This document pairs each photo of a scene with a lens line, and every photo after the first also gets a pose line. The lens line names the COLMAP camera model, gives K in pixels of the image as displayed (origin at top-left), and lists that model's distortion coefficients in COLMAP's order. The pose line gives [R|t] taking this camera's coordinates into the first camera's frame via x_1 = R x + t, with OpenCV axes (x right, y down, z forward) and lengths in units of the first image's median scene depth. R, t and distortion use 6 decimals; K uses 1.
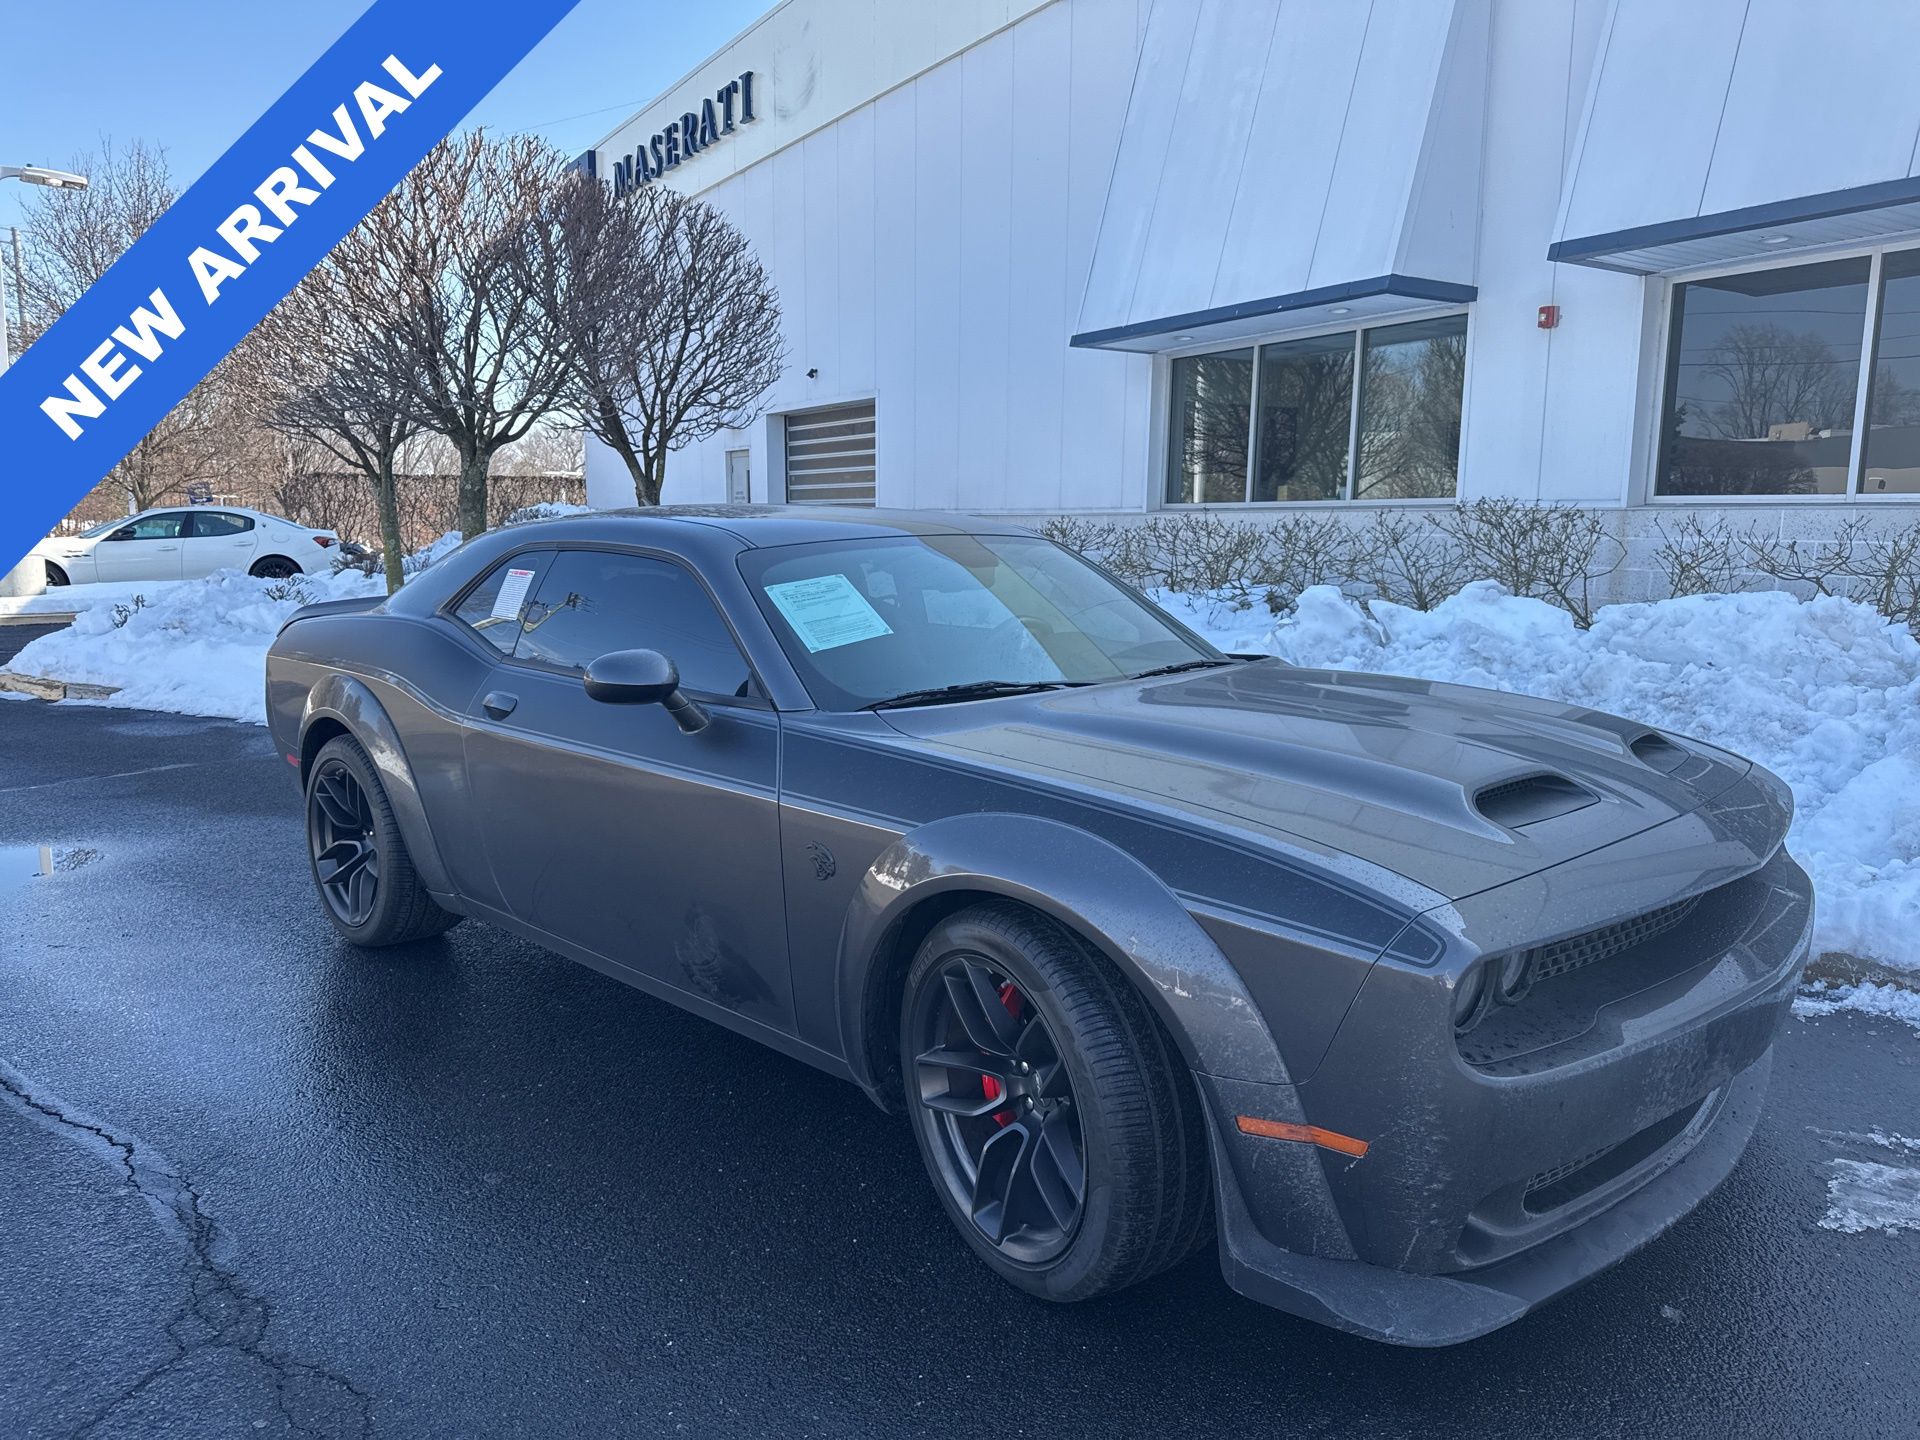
lens RADIAL K [[1320.3, 0, 960.0], [0, 1320.3, 720.0], [0, 0, 1]] dist [0.036015, -0.048232]
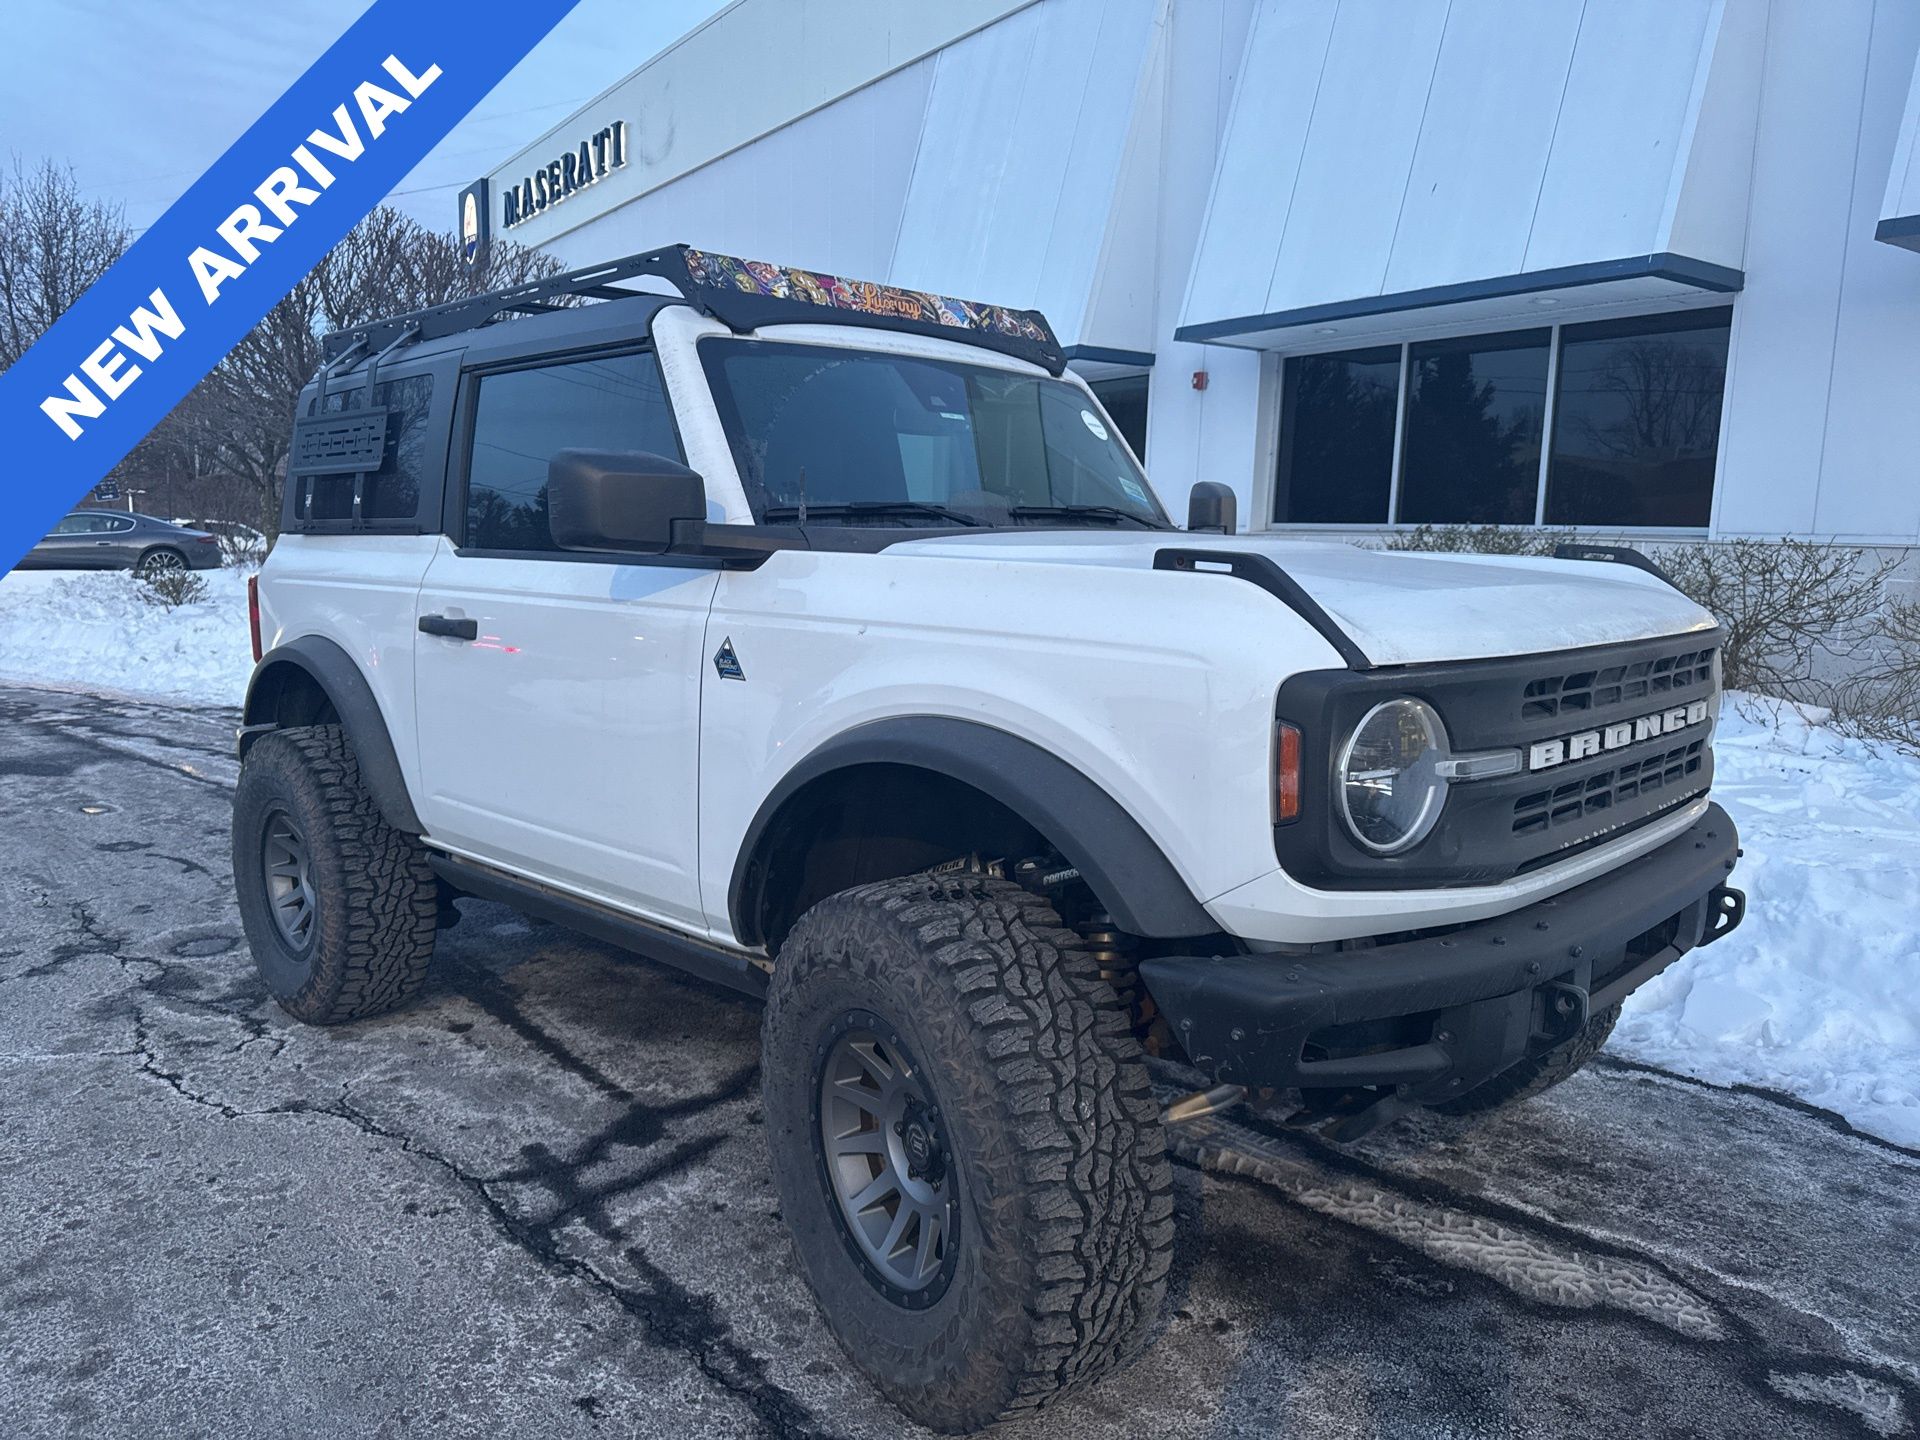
lens RADIAL K [[1331.4, 0, 954.0], [0, 1331.4, 720.7], [0, 0, 1]] dist [-0.001635, -0.000291]
pose [[0.998794, 0.008285, 0.048384, 0.104672], [-0.008117, 0.999960, -0.003655, 0.019912], [-0.048412, 0.003258, 0.998822, -0.178438]]
